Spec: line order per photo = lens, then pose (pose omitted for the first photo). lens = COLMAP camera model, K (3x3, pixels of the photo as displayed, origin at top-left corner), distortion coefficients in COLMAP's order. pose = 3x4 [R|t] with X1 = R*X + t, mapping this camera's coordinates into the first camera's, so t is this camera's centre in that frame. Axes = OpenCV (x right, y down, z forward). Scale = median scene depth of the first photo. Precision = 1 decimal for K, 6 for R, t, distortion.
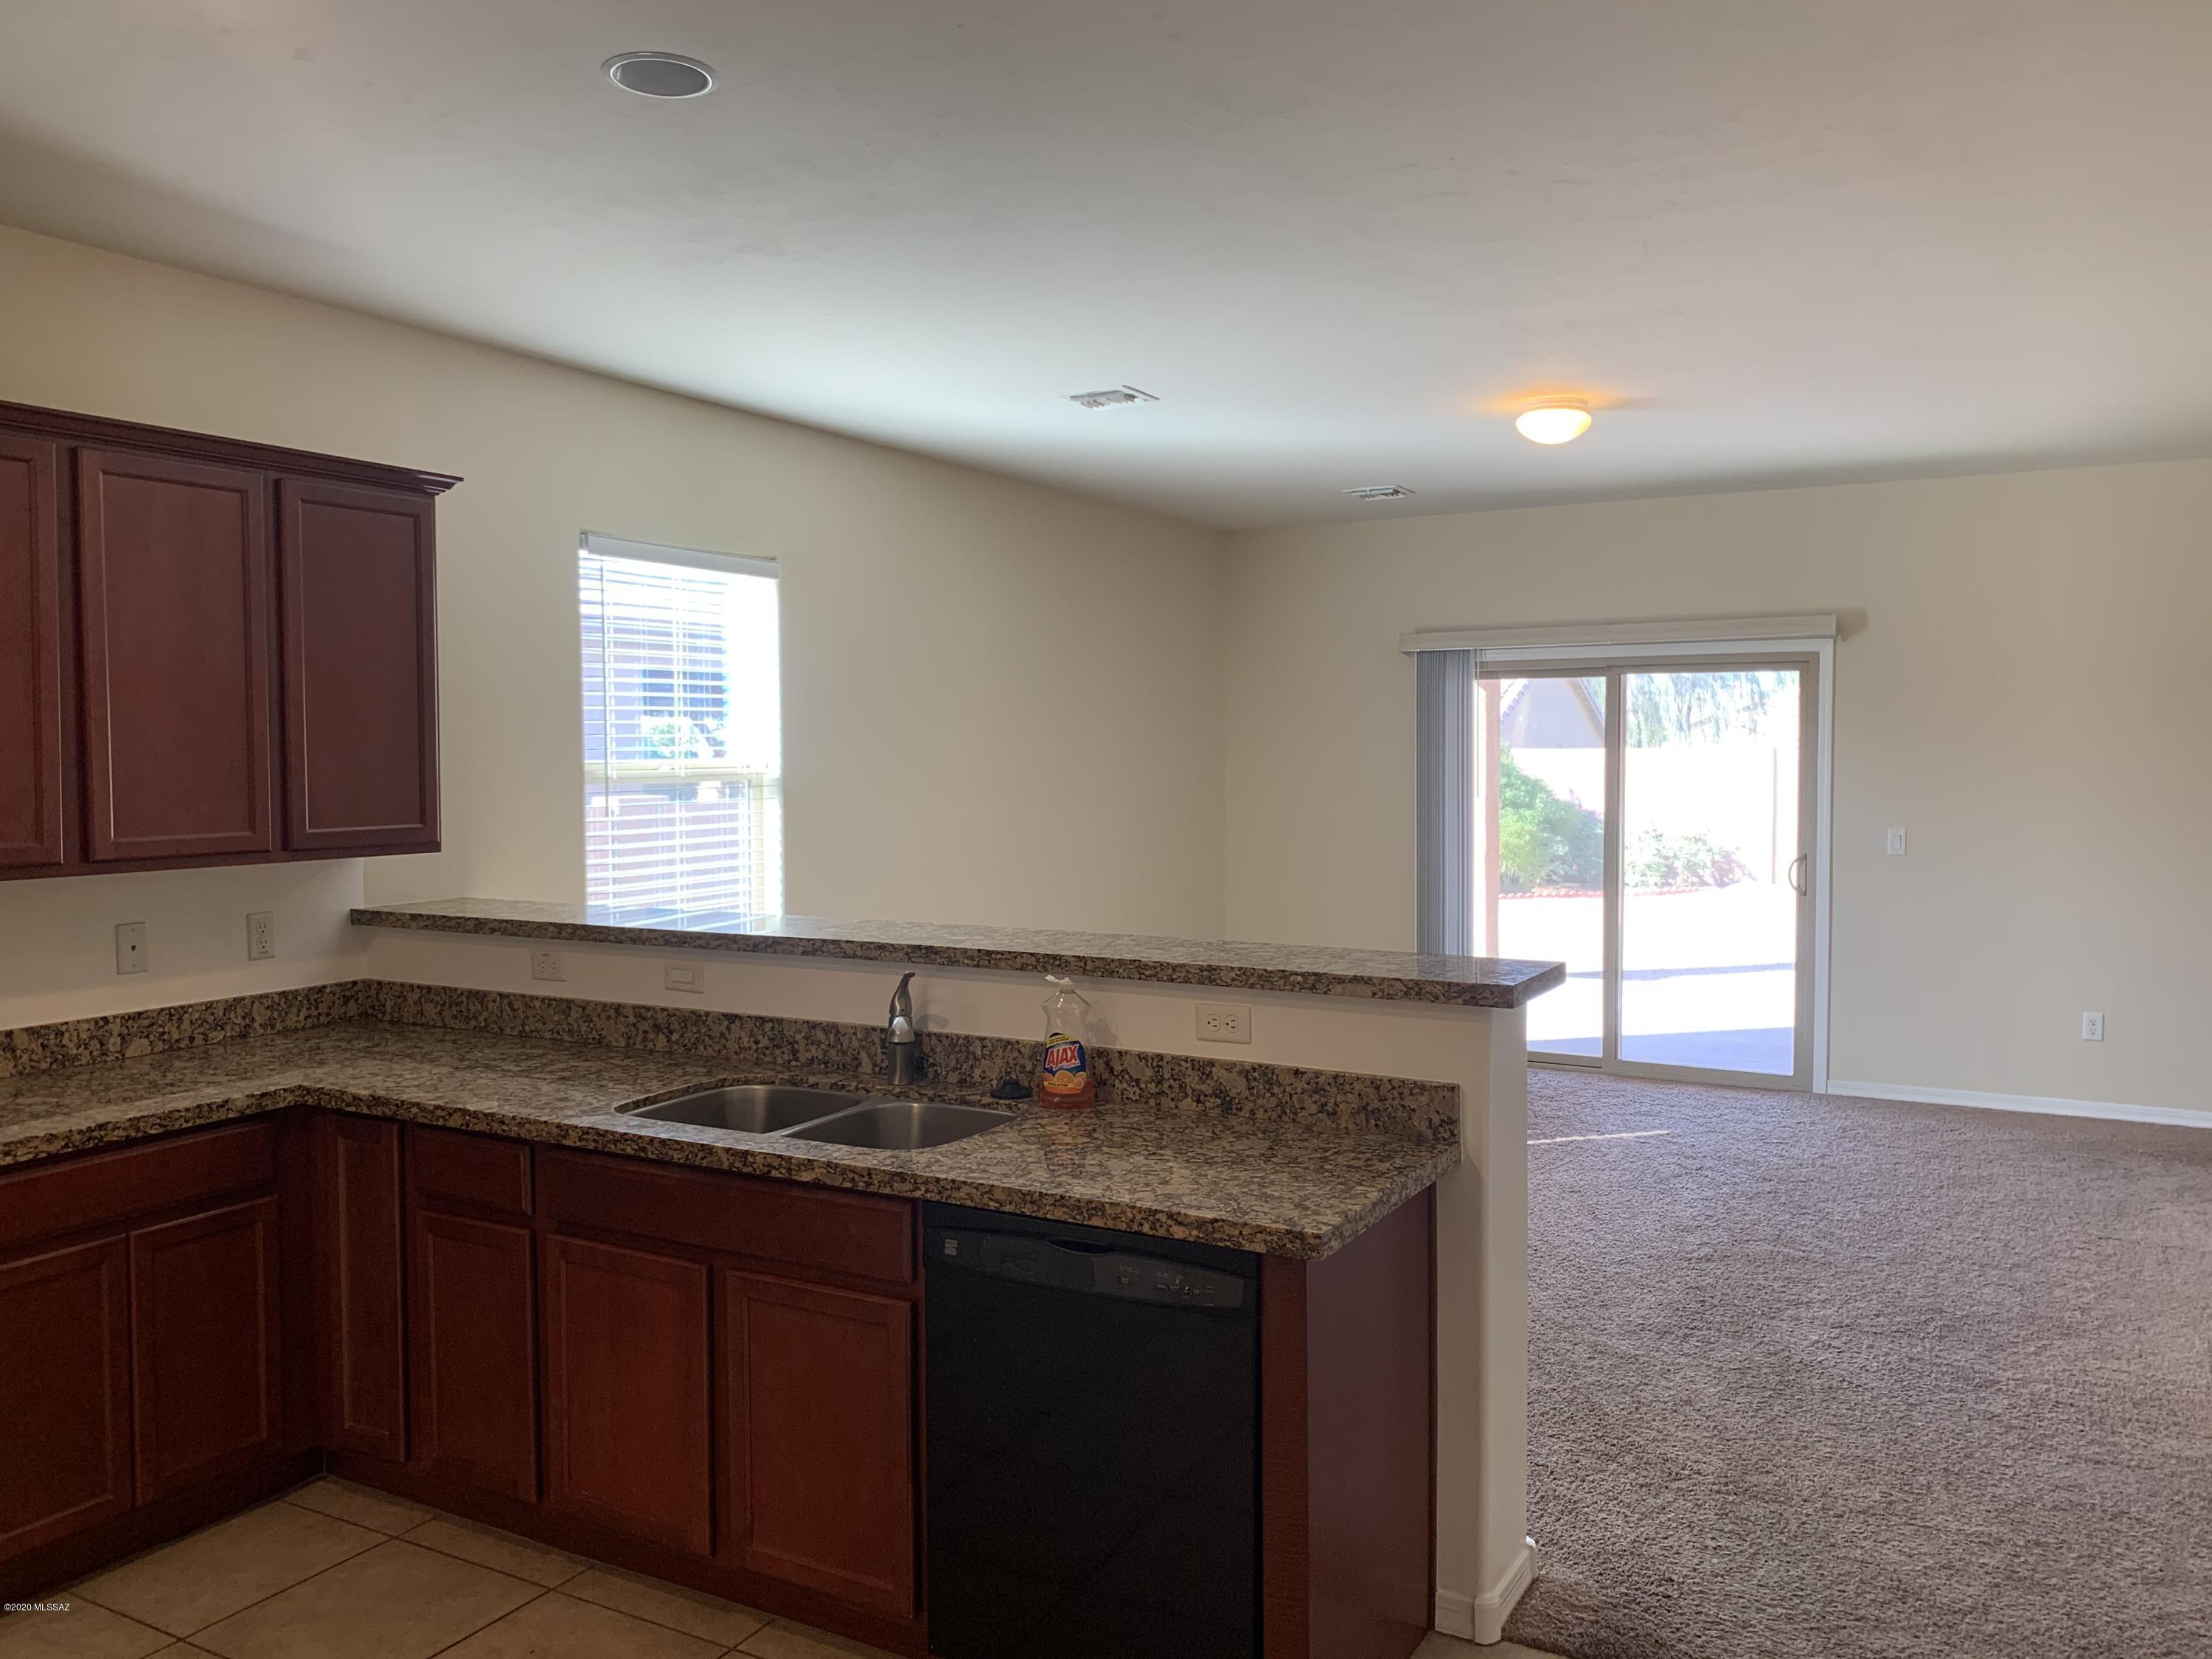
lens RADIAL K [[1677.4, 0, 1105.5], [0, 1677.4, 826.5], [0, 0, 1]] dist [0.009765, -0.020583]
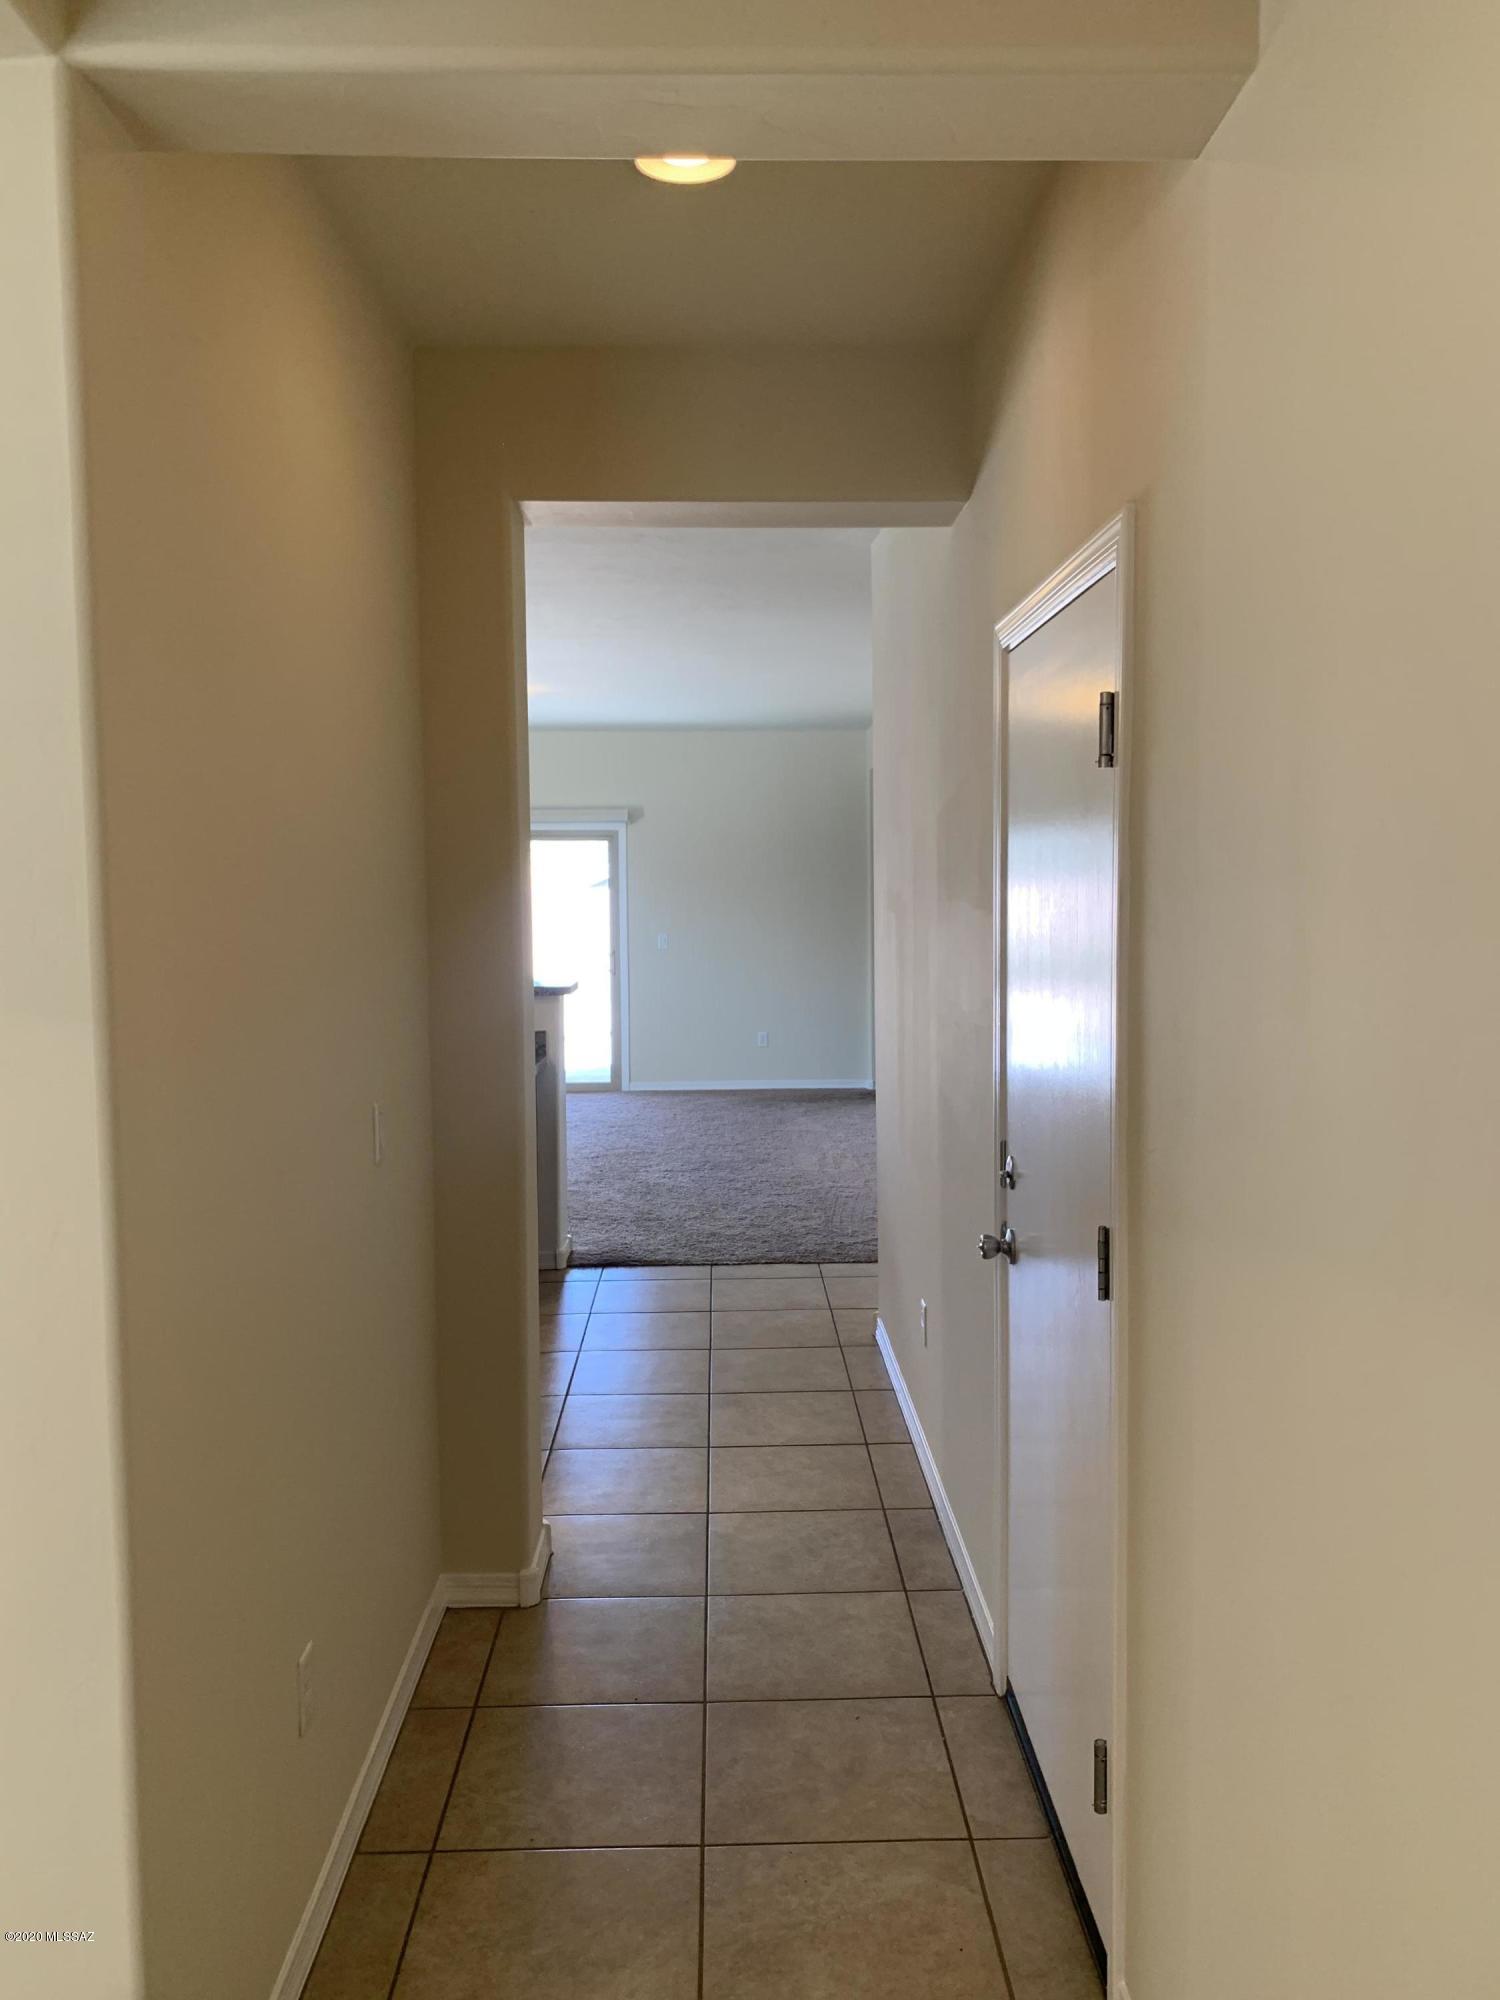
lens RADIAL K [[1516.7, 0, 751.9], [0, 1516.7, 999.3], [0, 0, 1]] dist [0.009765, -0.020583]
pose [[0.857417, -0.032935, 0.513567, -0.309800], [0.019579, 0.999315, 0.031400, 0.025122], [-0.514249, -0.016868, 0.857475, -0.471219]]
